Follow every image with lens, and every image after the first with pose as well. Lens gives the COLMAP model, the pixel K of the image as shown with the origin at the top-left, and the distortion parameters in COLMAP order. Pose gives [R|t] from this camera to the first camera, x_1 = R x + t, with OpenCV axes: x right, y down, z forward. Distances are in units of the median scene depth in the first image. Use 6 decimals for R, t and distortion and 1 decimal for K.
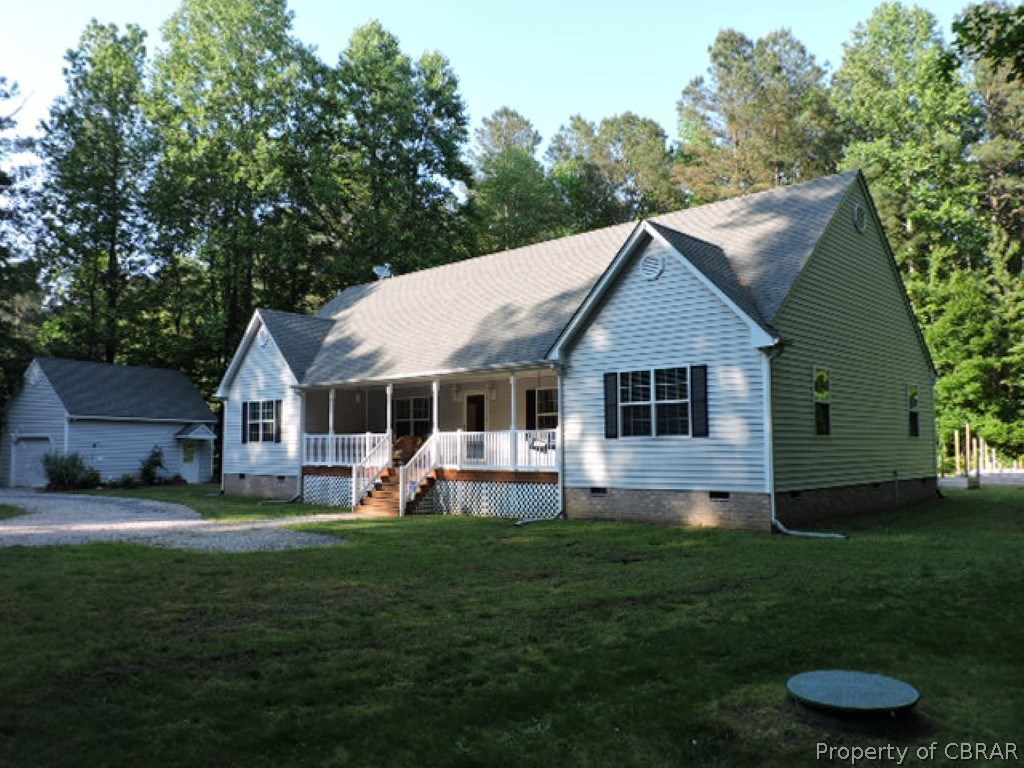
lens RADIAL K [[819.6, 0, 512.0], [0, 819.6, 384.0], [0, 0, 1]] dist [0.000604, -0.002410]
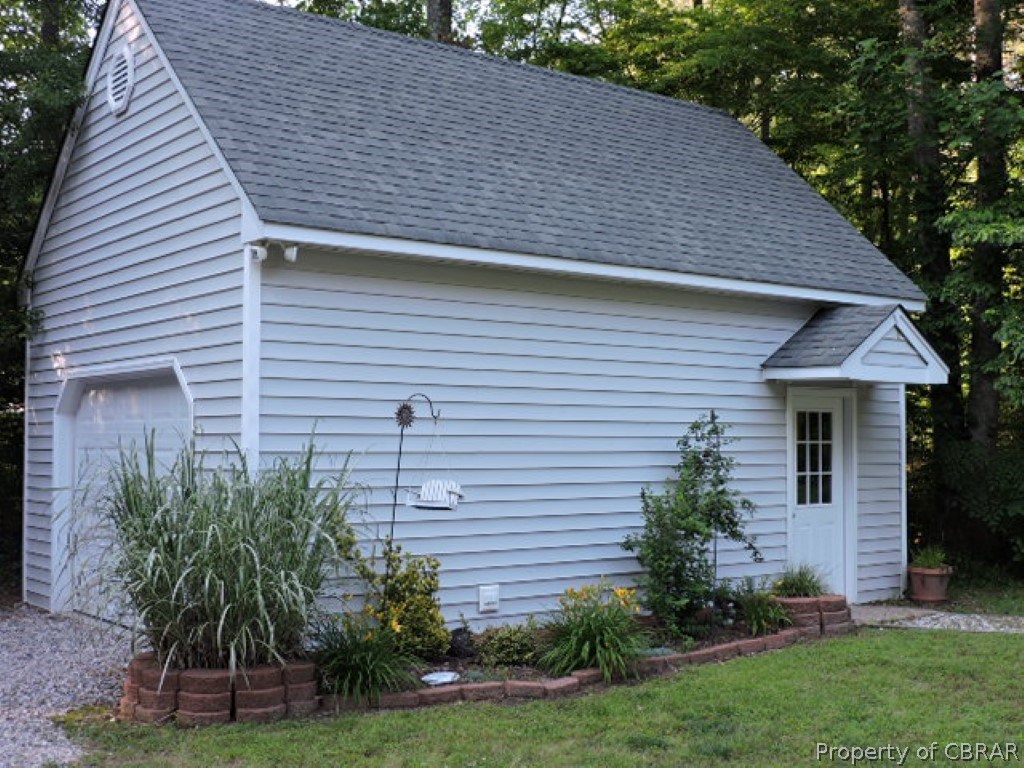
lens RADIAL K [[1278.5, 0, 512.0], [0, 1278.5, 384.0], [0, 0, 1]] dist [0.000146, -0.000220]
pose [[0.926825, -0.010761, -0.375340, -0.380434], [0.023785, 0.999264, 0.030083, 0.060326], [0.374740, -0.036809, 0.926399, 0.745865]]
